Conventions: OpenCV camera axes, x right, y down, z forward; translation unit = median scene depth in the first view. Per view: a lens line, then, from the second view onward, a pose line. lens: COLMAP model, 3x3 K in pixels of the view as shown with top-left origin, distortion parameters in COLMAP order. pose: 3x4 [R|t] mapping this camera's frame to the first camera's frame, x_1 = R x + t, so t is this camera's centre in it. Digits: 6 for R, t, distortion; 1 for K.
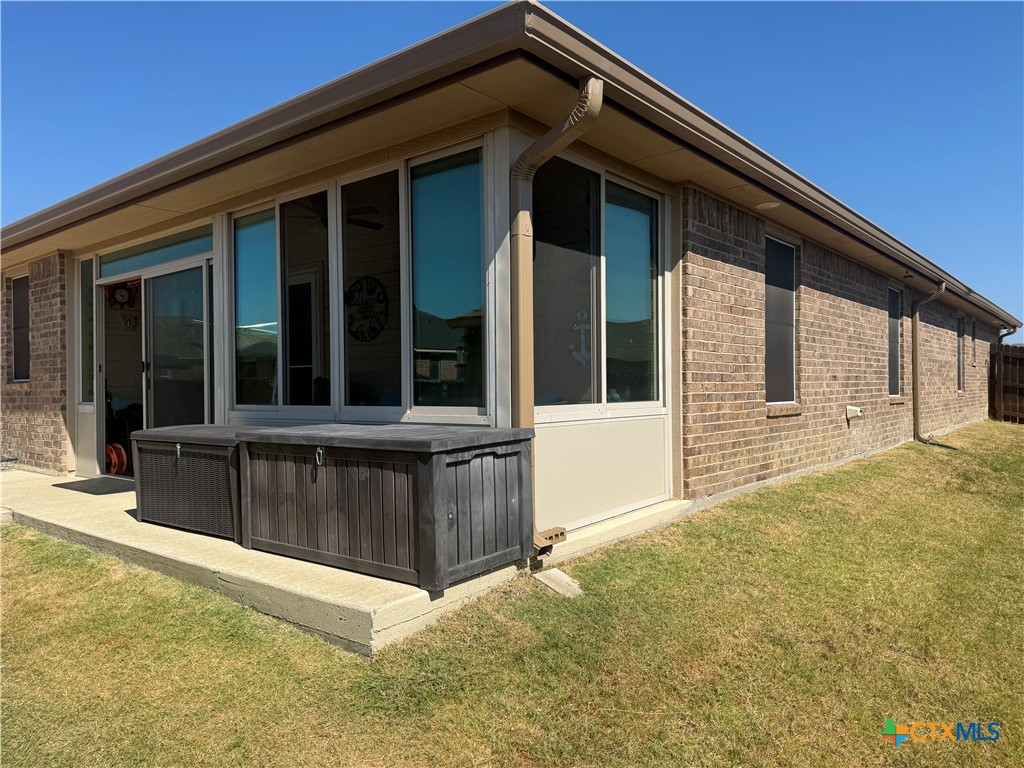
lens RADIAL K [[717.8, 0, 512.0], [0, 717.8, 384.0], [0, 0, 1]] dist [0.001875, 0.000024]
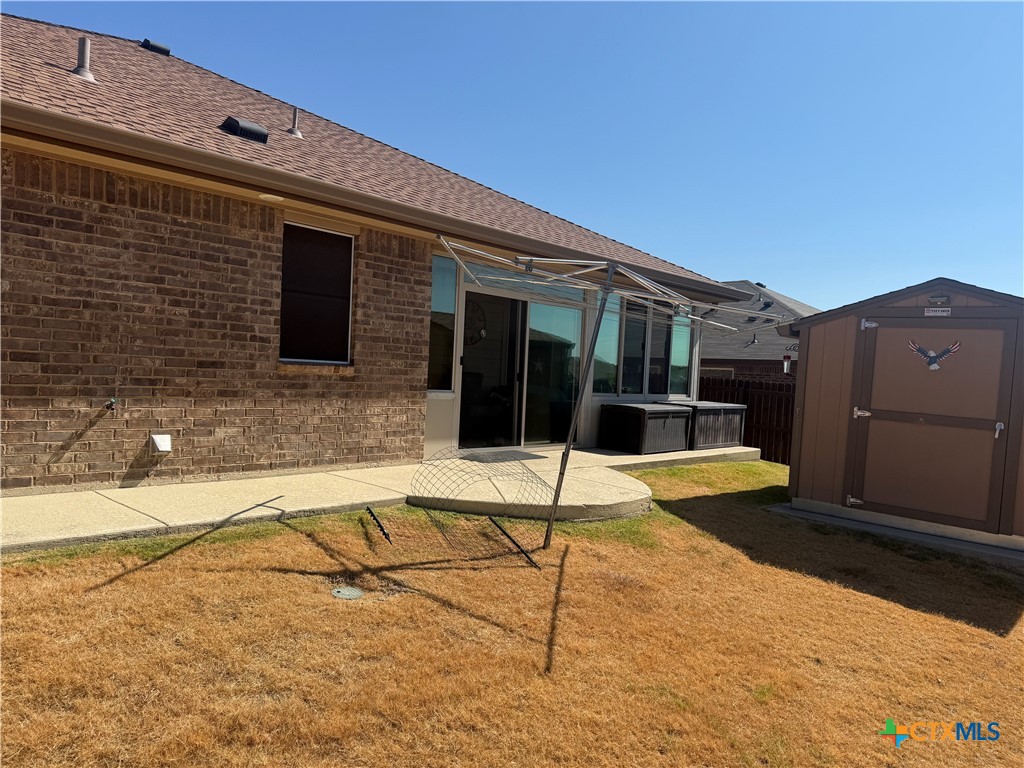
lens RADIAL K [[717.8, 0, 512.0], [0, 717.8, 384.0], [0, 0, 1]] dist [0.001875, 0.000024]
pose [[0.084288, -0.002136, 0.996439, -2.498138], [-0.054491, 0.998491, 0.006749, 0.004772], [-0.994950, -0.054866, 0.084044, 1.214909]]
